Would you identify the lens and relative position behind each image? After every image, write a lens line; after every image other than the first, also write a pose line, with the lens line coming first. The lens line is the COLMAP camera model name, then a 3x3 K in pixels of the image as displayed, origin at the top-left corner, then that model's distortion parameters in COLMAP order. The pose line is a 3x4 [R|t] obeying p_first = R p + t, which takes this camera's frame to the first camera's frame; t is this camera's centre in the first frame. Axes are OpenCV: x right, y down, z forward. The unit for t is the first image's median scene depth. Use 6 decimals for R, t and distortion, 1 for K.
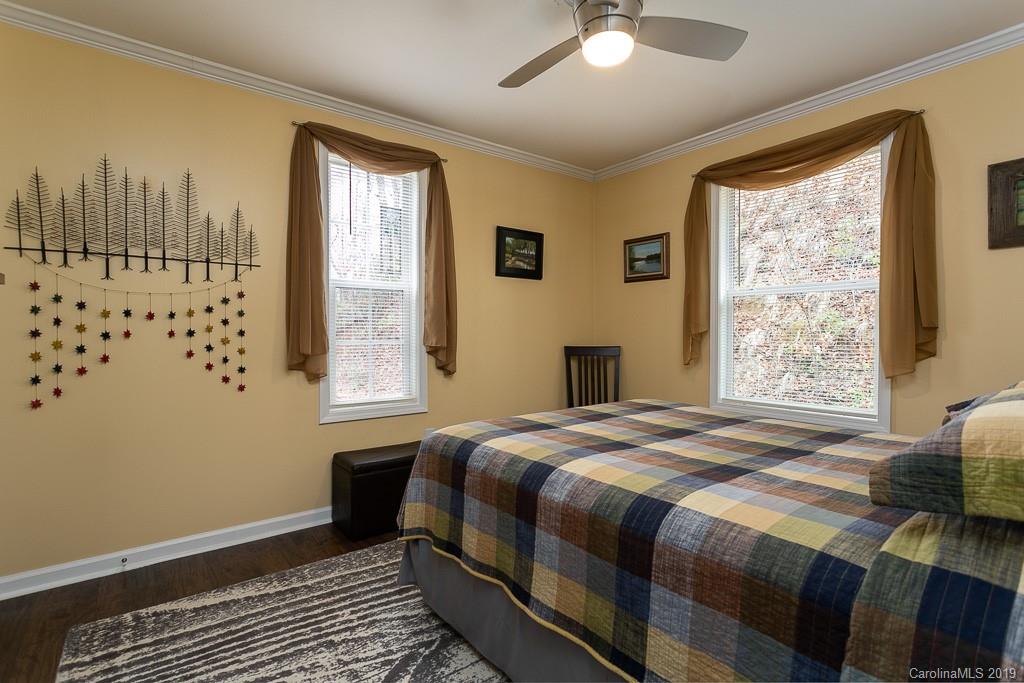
lens RADIAL K [[516.3, 0, 511.0], [0, 516.3, 336.1], [0, 0, 1]] dist [-0.002783, 0.001235]
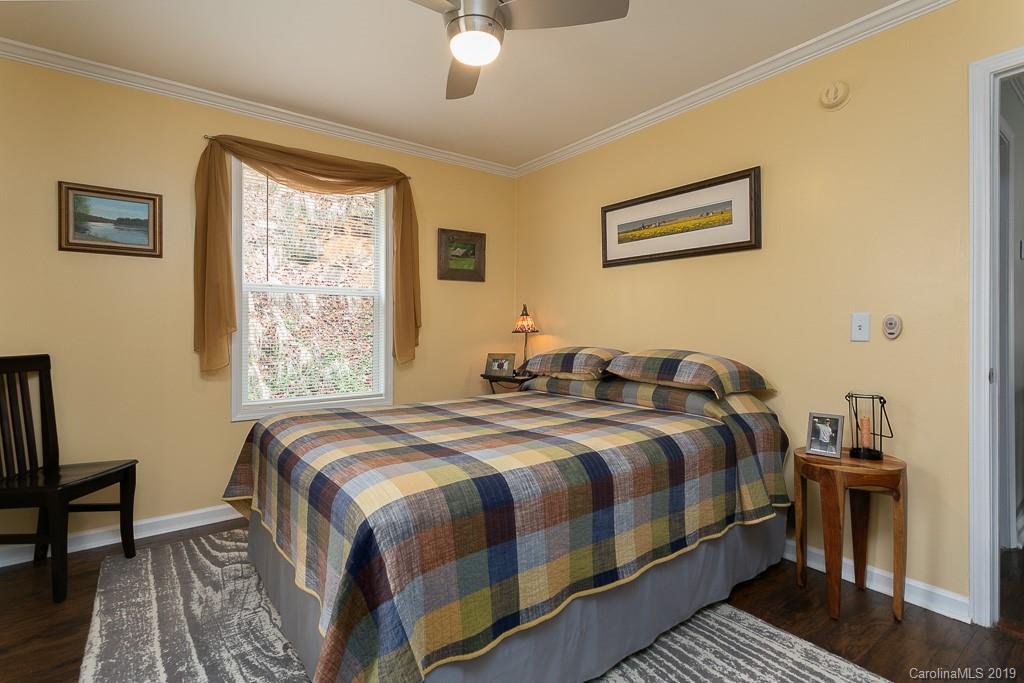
lens RADIAL K [[486.5, 0, 511.6], [0, 486.5, 340.4], [0, 0, 1]] dist [-0.005439, -0.000602]
pose [[-0.013303, -0.020000, 0.999711, -0.496188], [0.007520, 0.999770, 0.020101, -0.002455], [-0.999883, 0.007785, -0.013150, 0.622821]]
